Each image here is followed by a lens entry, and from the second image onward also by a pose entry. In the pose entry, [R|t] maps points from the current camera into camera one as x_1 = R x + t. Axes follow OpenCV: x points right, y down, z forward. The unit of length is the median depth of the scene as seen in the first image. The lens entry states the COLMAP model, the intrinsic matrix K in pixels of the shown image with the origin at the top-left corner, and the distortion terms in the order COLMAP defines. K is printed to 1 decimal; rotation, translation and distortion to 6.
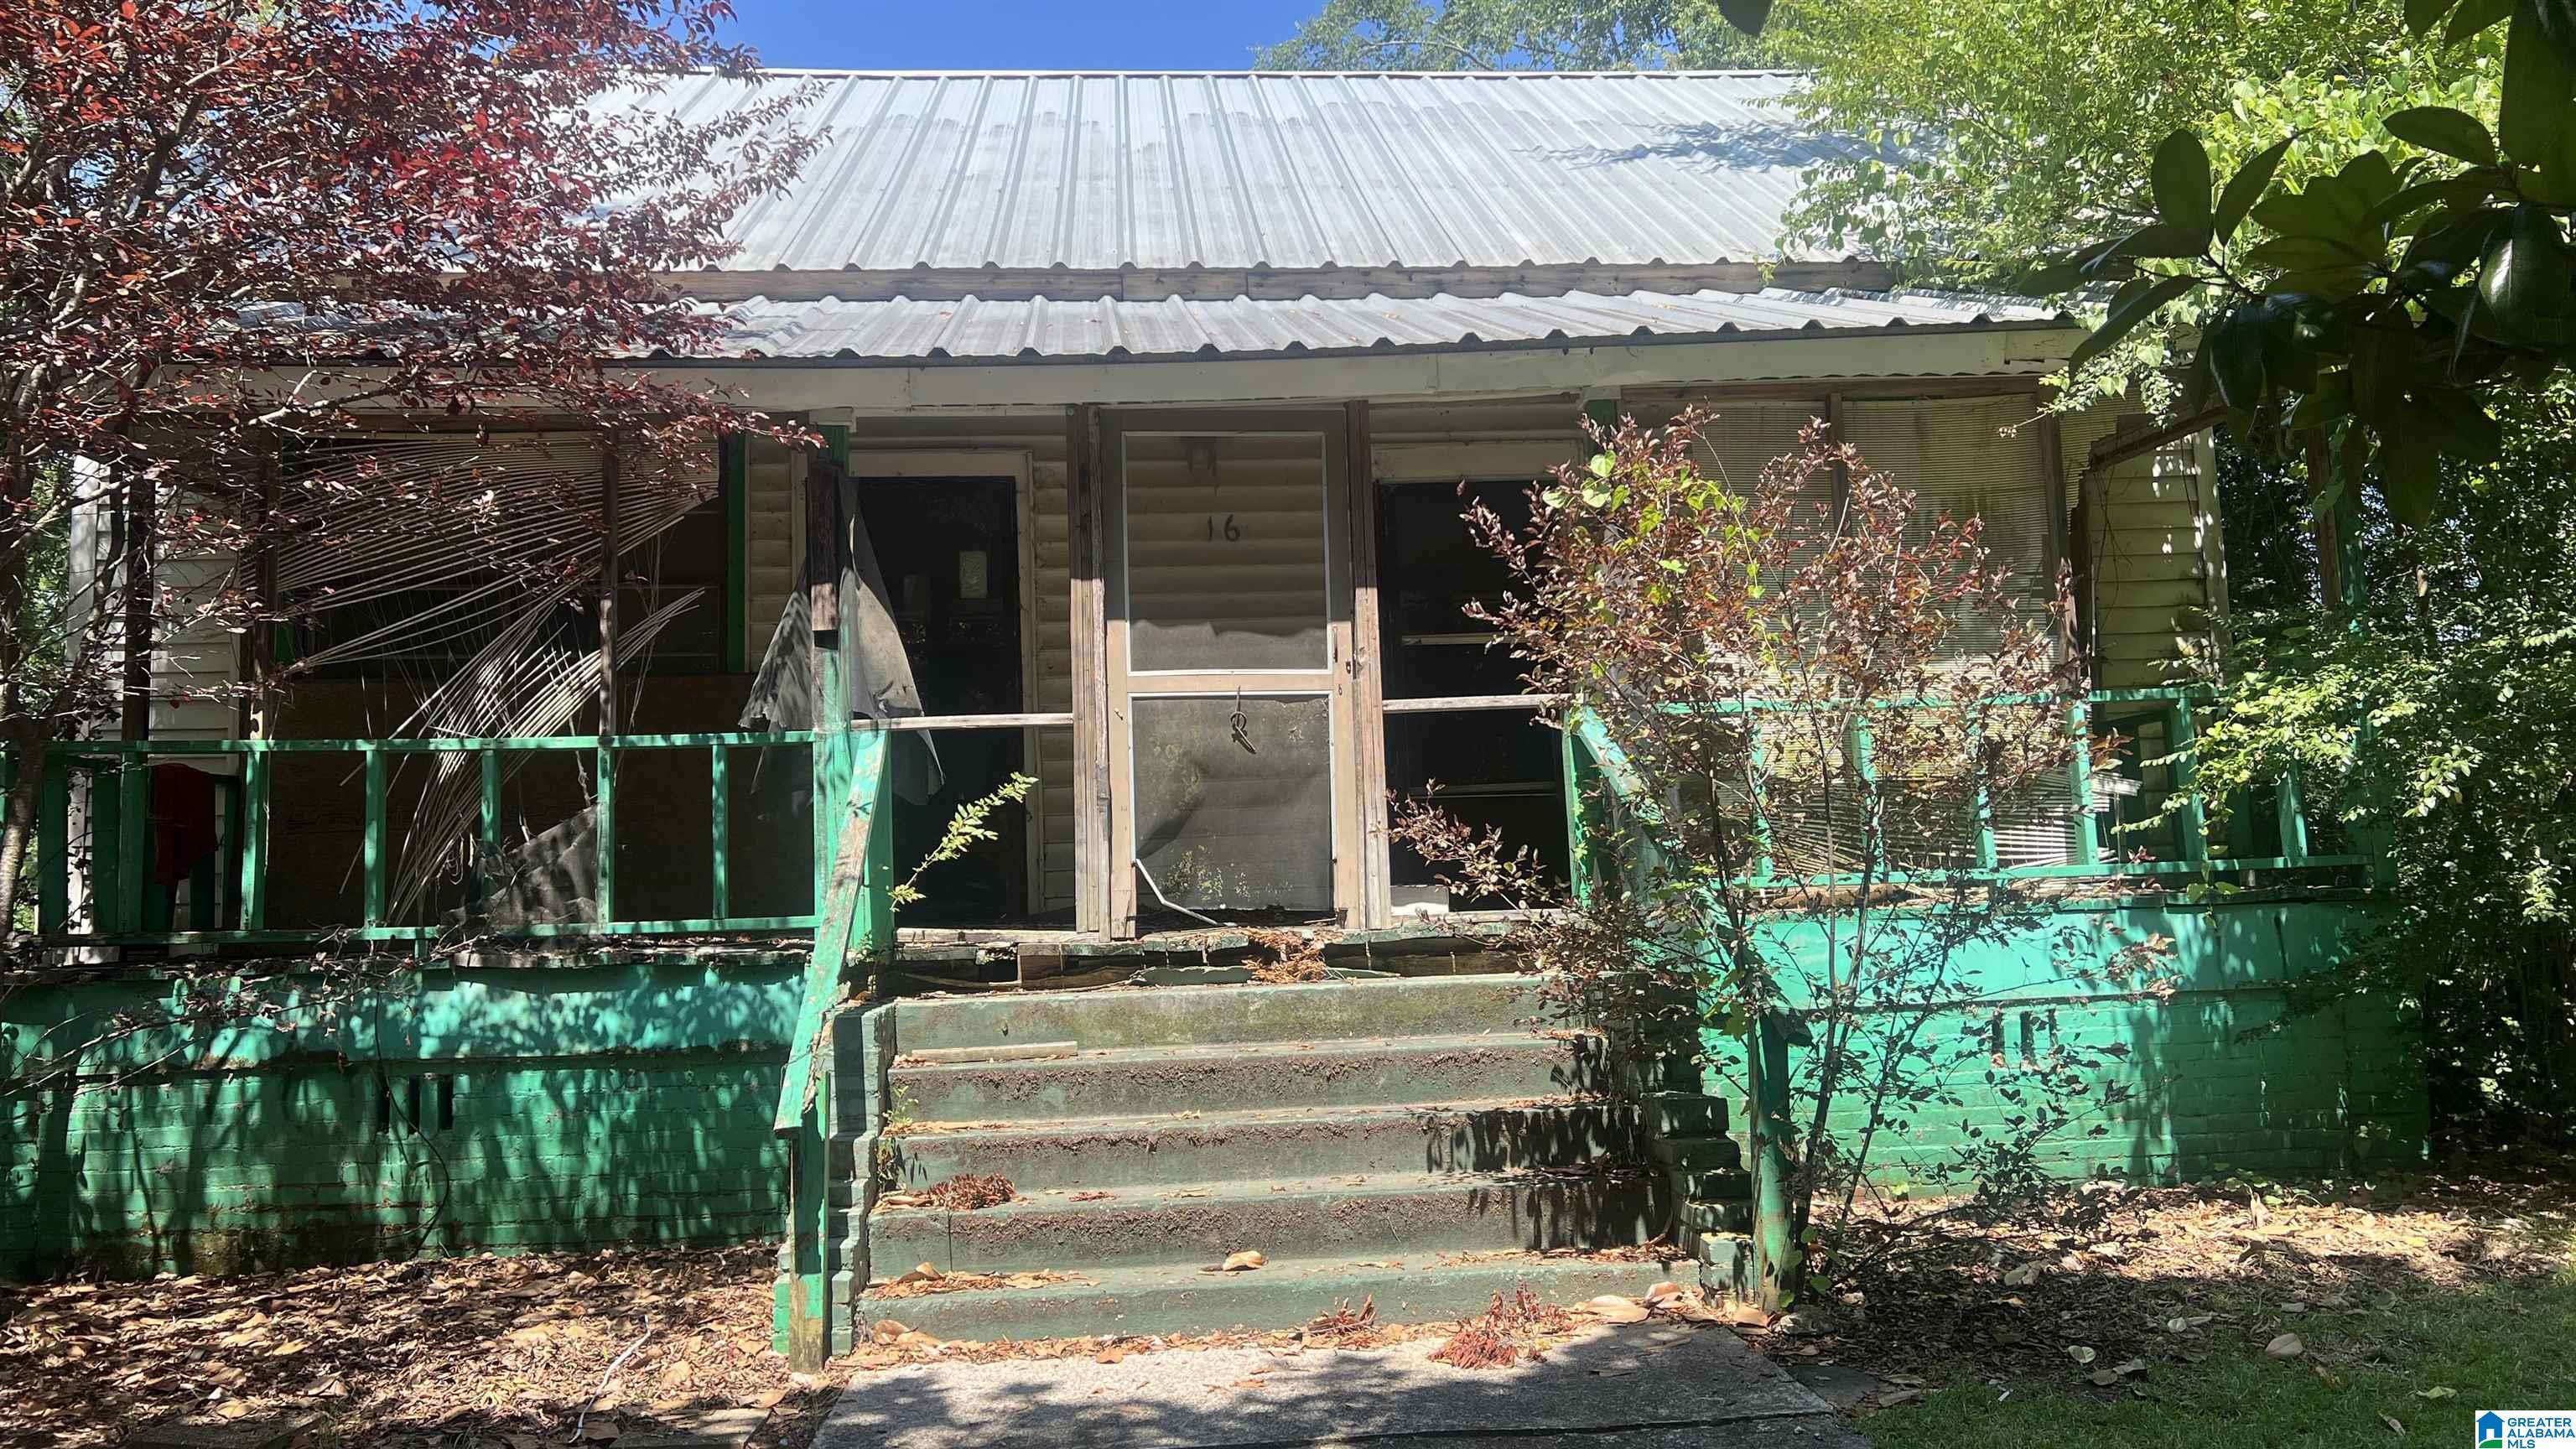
lens RADIAL K [[1959.6, 0, 1289.0], [0, 1959.6, 722.0], [0, 0, 1]] dist [0.071533, -0.005360]
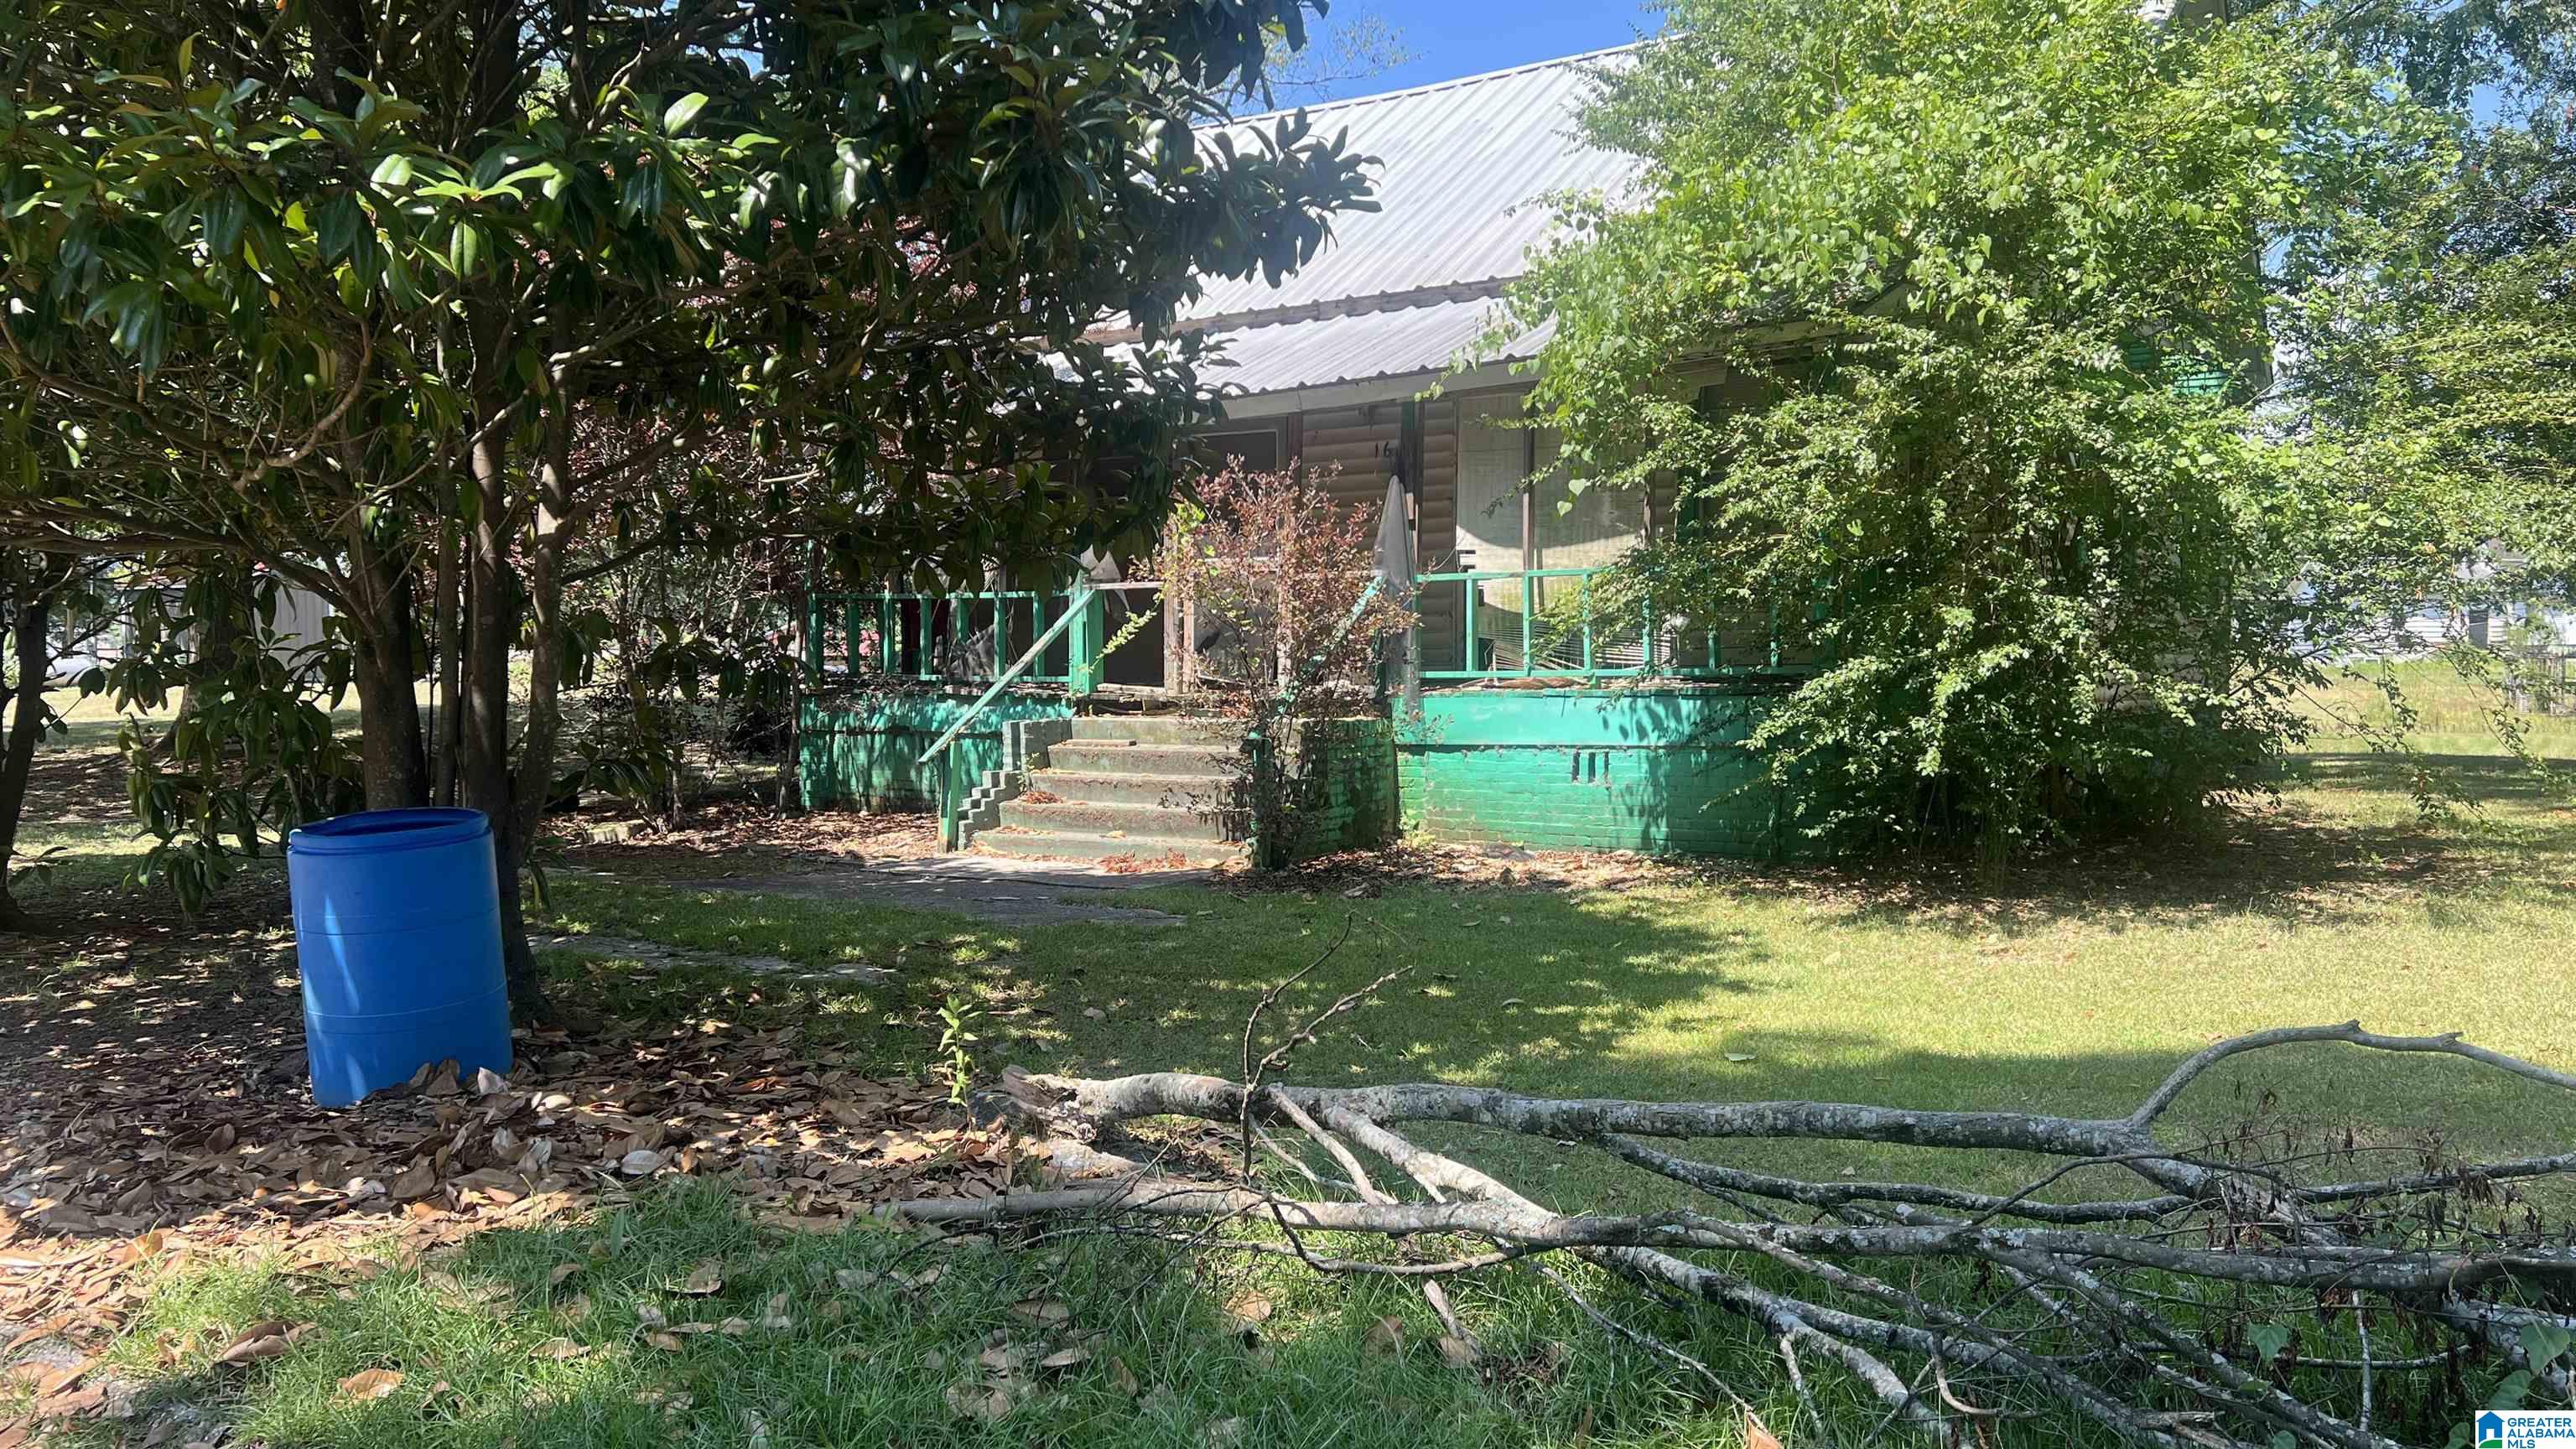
lens RADIAL K [[1959.6, 0, 1287.9], [0, 1959.6, 722.3], [0, 0, 1]] dist [0.071533, -0.005360]
pose [[0.803374, 0.046428, -0.593662, 1.258699], [0.036437, 0.991255, 0.126831, -0.118726], [0.594359, -0.123524, 0.794657, -0.587878]]
